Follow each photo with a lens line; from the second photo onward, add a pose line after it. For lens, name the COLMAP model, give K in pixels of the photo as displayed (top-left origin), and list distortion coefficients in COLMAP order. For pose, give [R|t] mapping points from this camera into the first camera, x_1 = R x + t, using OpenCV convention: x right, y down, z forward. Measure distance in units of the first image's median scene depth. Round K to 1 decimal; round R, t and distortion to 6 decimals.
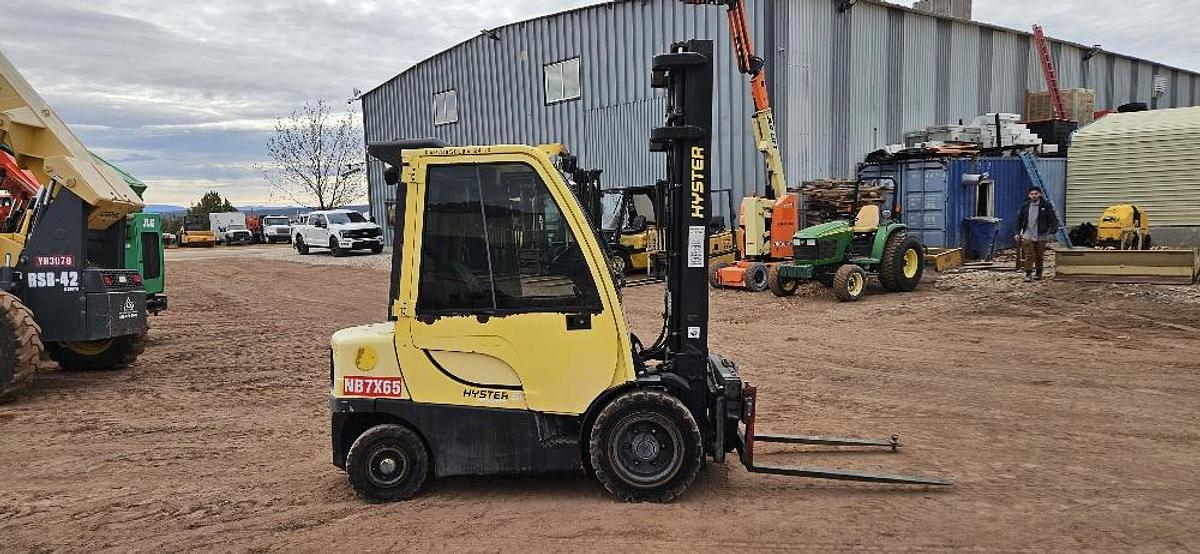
lens RADIAL K [[793.0, 0, 591.3], [0, 793.0, 291.3], [0, 0, 1]] dist [0.081109, -0.062218]
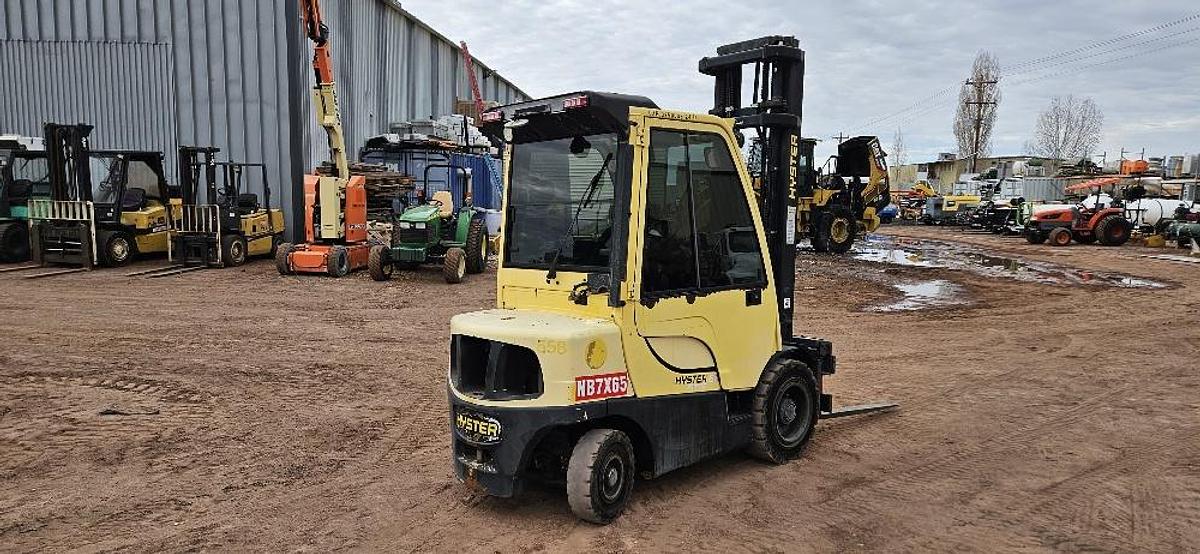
lens RADIAL K [[793.0, 0, 591.3], [0, 793.0, 291.3], [0, 0, 1]] dist [0.081109, -0.062218]
pose [[0.704092, -0.040926, 0.708928, -0.860890], [0.028836, 0.999162, 0.029042, -0.004748], [-0.709523, -0.000006, 0.704682, 0.417904]]
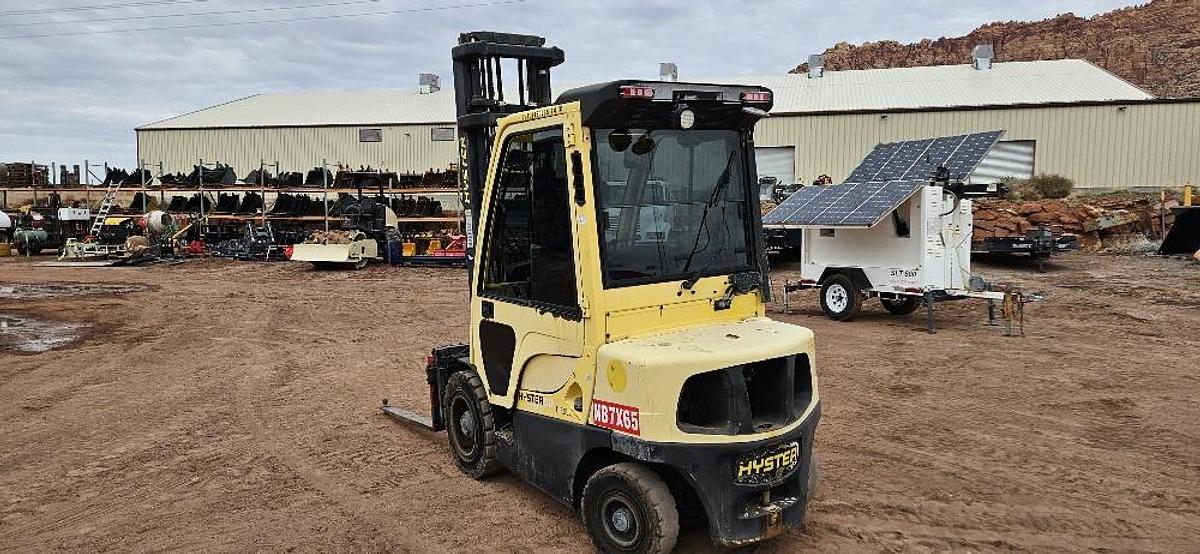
lens RADIAL K [[793.0, 0, 591.3], [0, 793.0, 291.3], [0, 0, 1]] dist [0.081109, -0.062218]
pose [[-0.571557, -0.045335, 0.819309, -0.846216], [0.104395, 0.986342, 0.127404, -0.104543], [-0.813895, 0.158351, -0.559017, 1.627278]]
